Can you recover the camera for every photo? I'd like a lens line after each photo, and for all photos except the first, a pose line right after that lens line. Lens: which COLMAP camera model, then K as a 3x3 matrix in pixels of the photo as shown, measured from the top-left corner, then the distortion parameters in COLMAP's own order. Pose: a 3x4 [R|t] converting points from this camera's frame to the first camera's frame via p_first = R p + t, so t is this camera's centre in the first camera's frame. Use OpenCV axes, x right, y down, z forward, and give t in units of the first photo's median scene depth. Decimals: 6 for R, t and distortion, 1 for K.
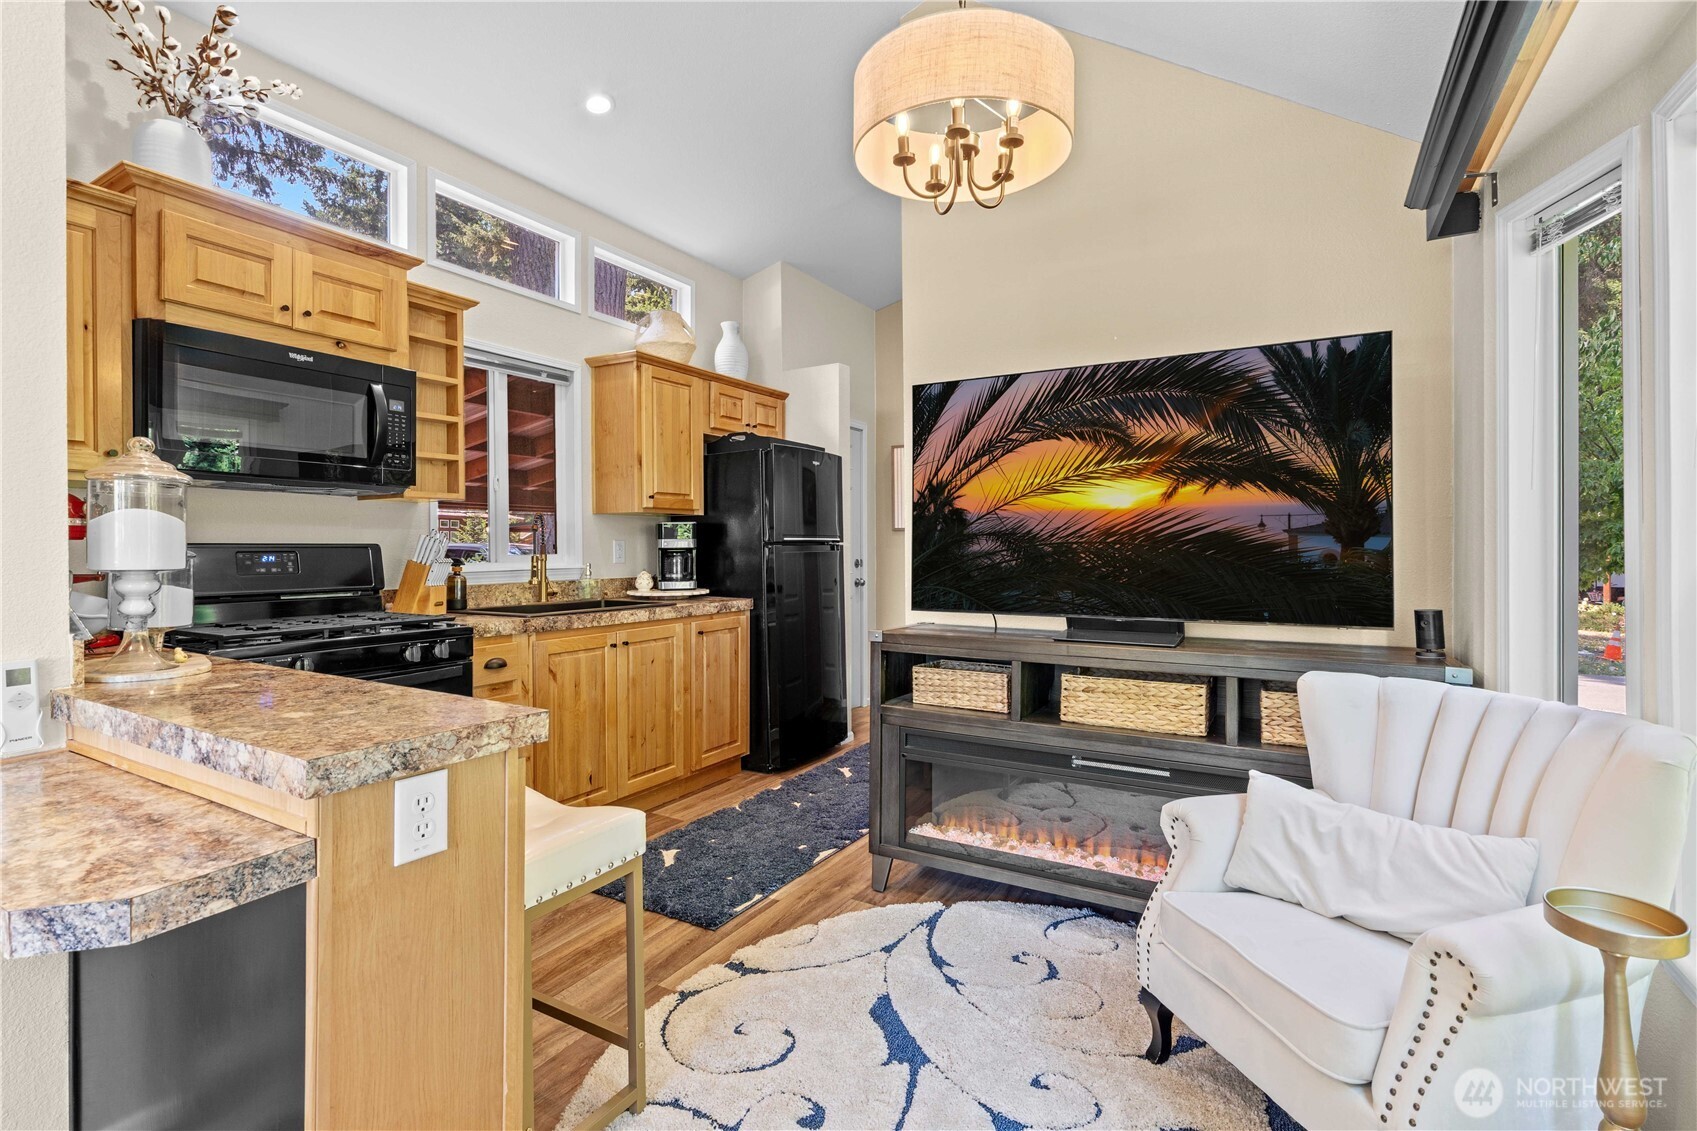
lens RADIAL K [[785.3, 0, 834.2], [0, 785.3, 551.2], [0, 0, 1]] dist [-0.007540, 0.003892]
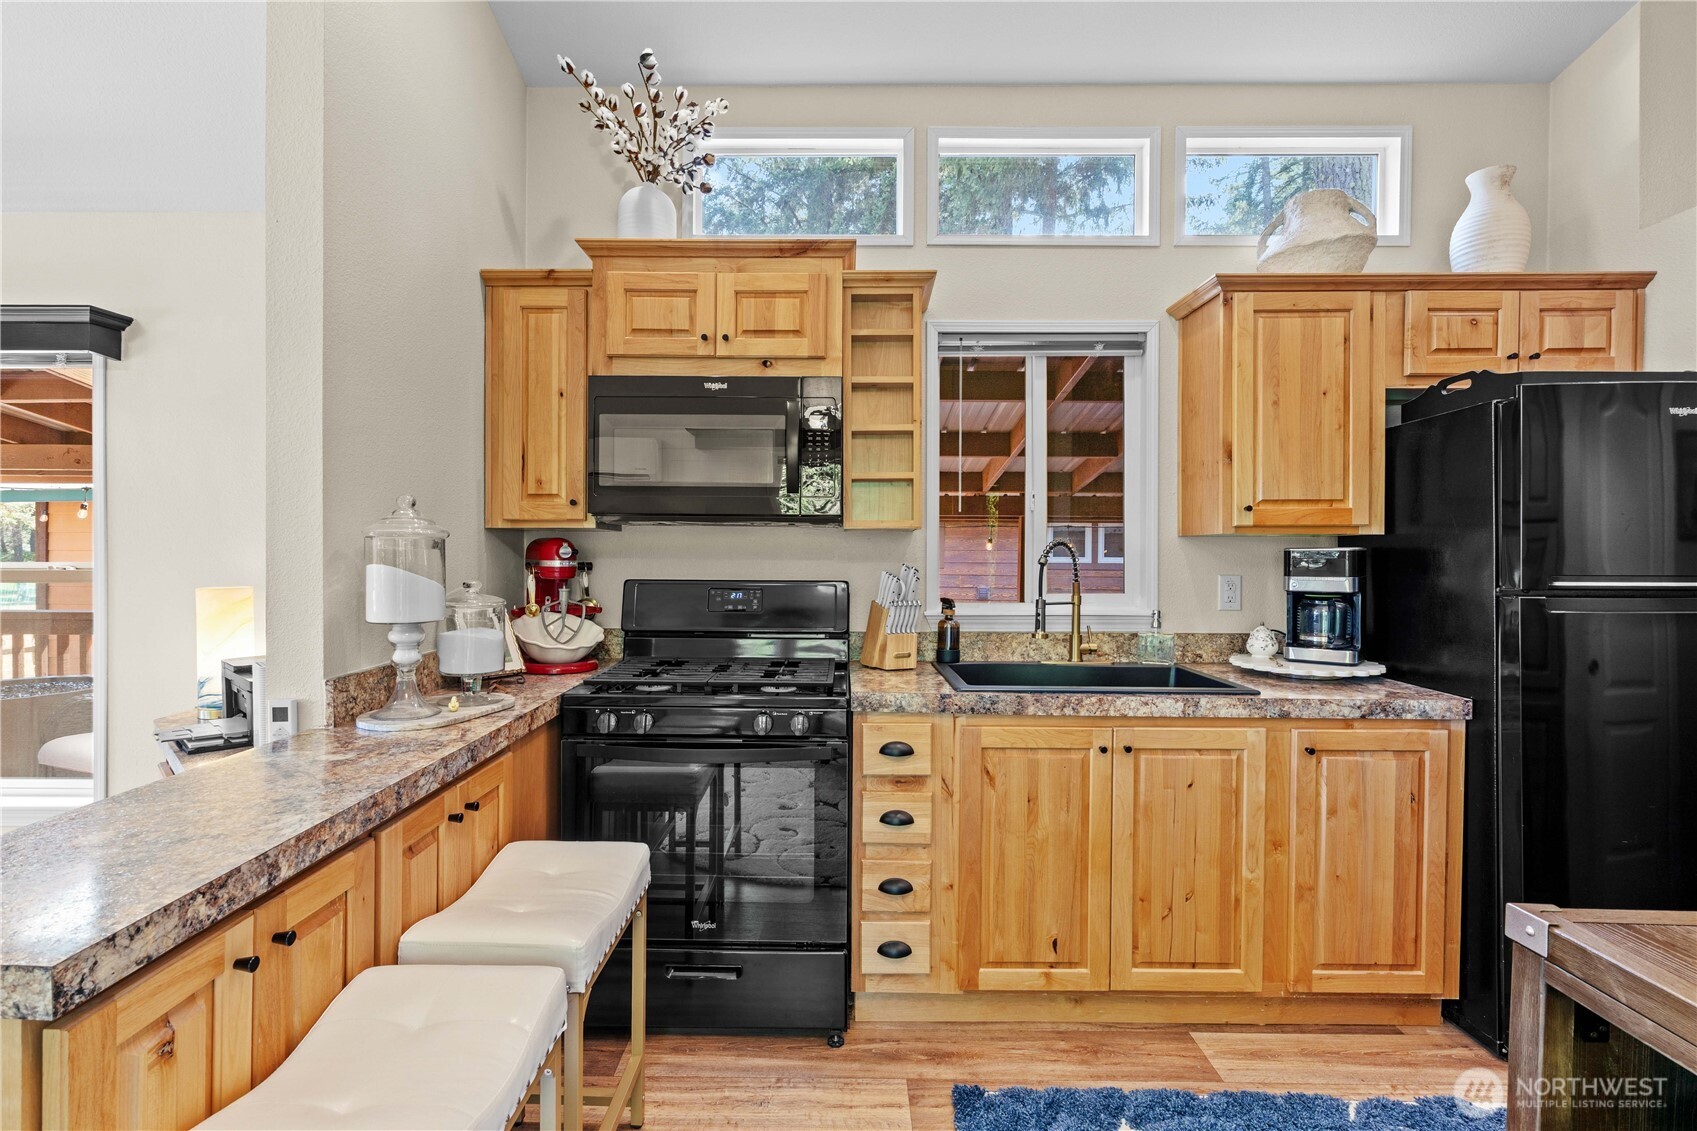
lens RADIAL K [[785.3, 0, 827.7], [0, 785.3, 564.7], [0, 0, 1]] dist [-0.007540, 0.003892]
pose [[0.501011, 0.019047, -0.865231, 0.180585], [-0.010621, 0.999818, 0.015860, -0.043767], [0.865376, 0.001244, 0.501122, 0.566836]]
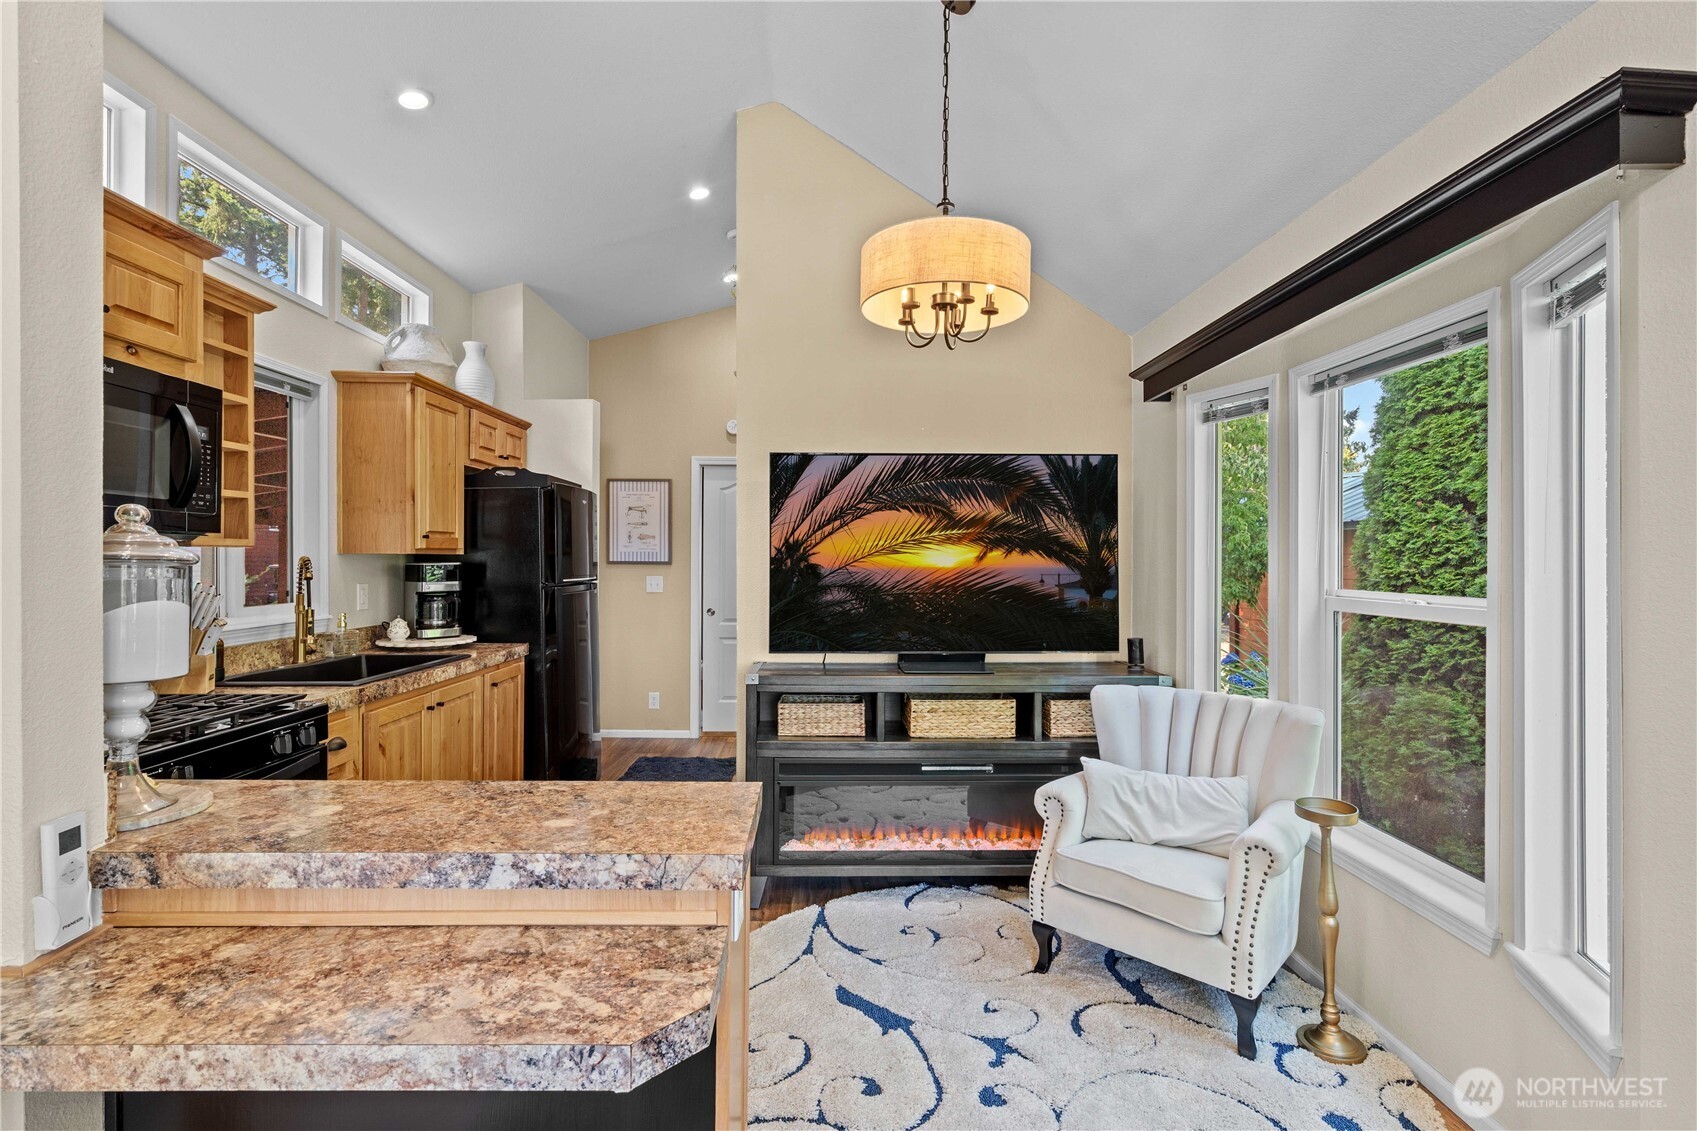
lens RADIAL K [[785.3, 0, 833.1], [0, 785.3, 564.3], [0, 0, 1]] dist [-0.007540, 0.003892]
pose [[0.854158, 0.001586, 0.520010, -0.413355], [-0.001361, 0.999999, -0.000816, -0.051633], [-0.520011, -0.000011, 0.854160, -0.005288]]
